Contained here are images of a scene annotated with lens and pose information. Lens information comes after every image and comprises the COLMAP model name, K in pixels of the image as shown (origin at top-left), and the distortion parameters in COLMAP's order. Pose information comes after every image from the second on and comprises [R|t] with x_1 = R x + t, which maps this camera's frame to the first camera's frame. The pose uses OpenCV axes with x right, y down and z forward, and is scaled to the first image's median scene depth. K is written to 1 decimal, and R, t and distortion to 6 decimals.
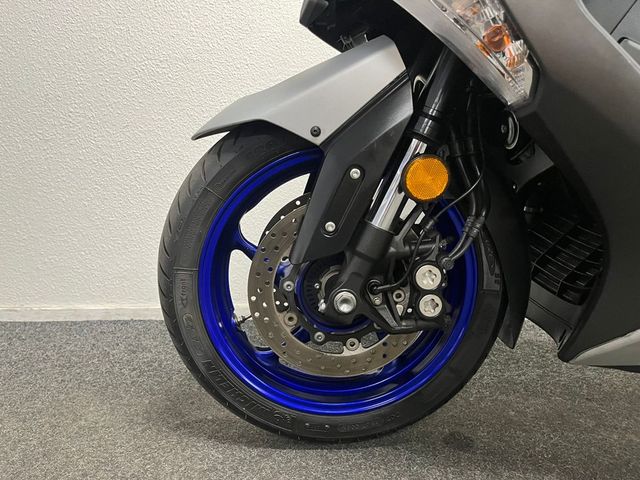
lens RADIAL K [[485.6, 0, 318.5], [0, 485.6, 237.7], [0, 0, 1]] dist [0.061230, -0.047205]
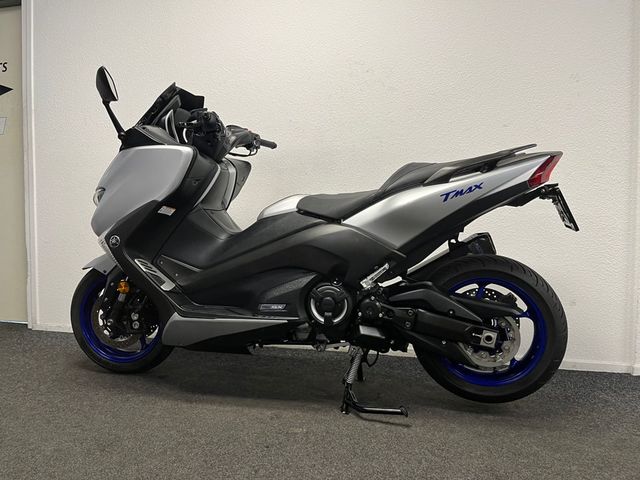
lens RADIAL K [[485.6, 0, 314.7], [0, 485.6, 233.6], [0, 0, 1]] dist [0.061230, -0.047205]
pose [[0.966186, 0.018970, -0.257147, 2.059676], [-0.049244, 0.992509, -0.111808, -0.147809], [0.253099, 0.120690, 0.959883, -1.771150]]
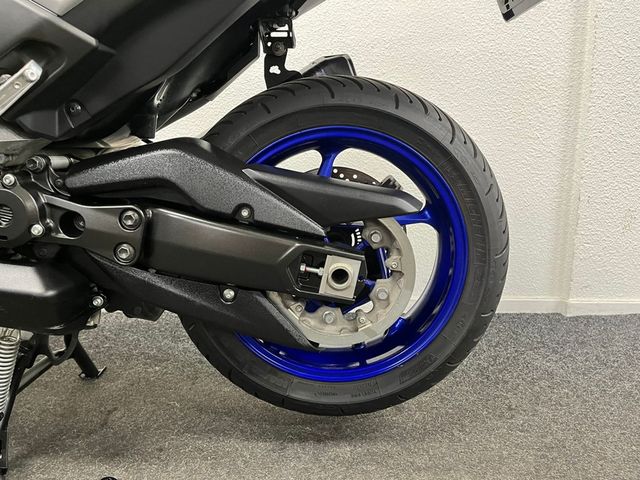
lens RADIAL K [[485.6, 0, 319.5], [0, 485.6, 236.2], [0, 0, 1]] dist [0.061230, -0.047205]
pose [[0.999927, 0.011881, 0.002068, 2.236140], [-0.011902, 0.999879, 0.010033, -0.030982], [-0.001949, -0.010057, 0.999948, -0.085264]]
